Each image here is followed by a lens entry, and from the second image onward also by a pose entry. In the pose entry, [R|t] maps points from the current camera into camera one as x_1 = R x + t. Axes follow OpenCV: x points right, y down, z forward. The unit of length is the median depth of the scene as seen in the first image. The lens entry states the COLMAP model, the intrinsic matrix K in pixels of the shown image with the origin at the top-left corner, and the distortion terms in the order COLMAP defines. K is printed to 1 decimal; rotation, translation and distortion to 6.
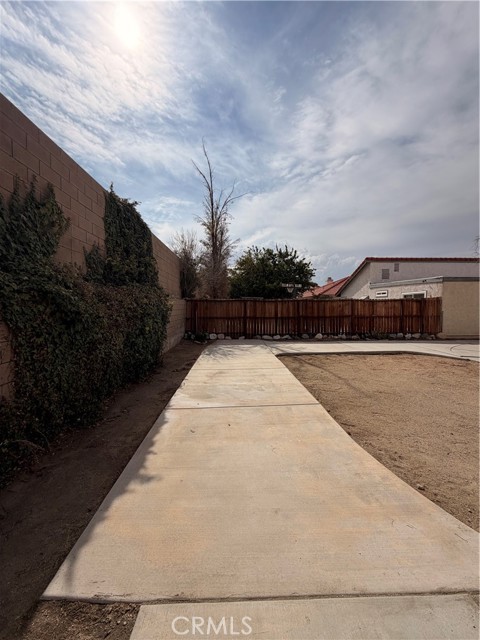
lens RADIAL K [[257.1, 0, 240.5], [0, 257.1, 319.4], [0, 0, 1]] dist [0.002729, -0.000490]
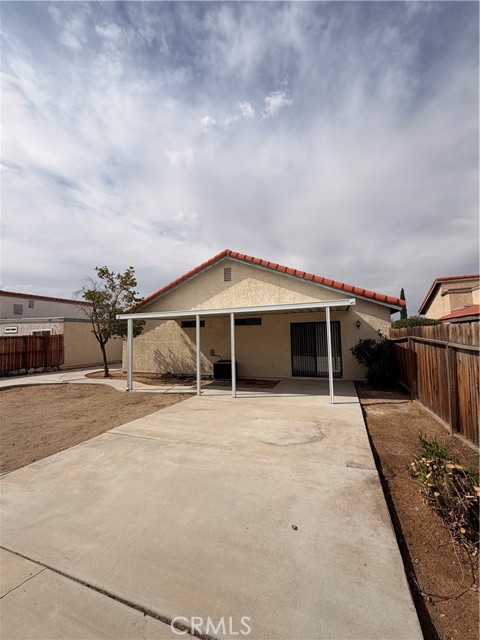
lens RADIAL K [[257.1, 0, 242.2], [0, 257.1, 319.3], [0, 0, 1]] dist [0.002729, -0.000490]
pose [[0.391147, 0.057236, 0.918546, 0.001018], [0.065901, 0.993760, -0.089986, 0.005993], [-0.917966, 0.095731, 0.384935, -0.217253]]
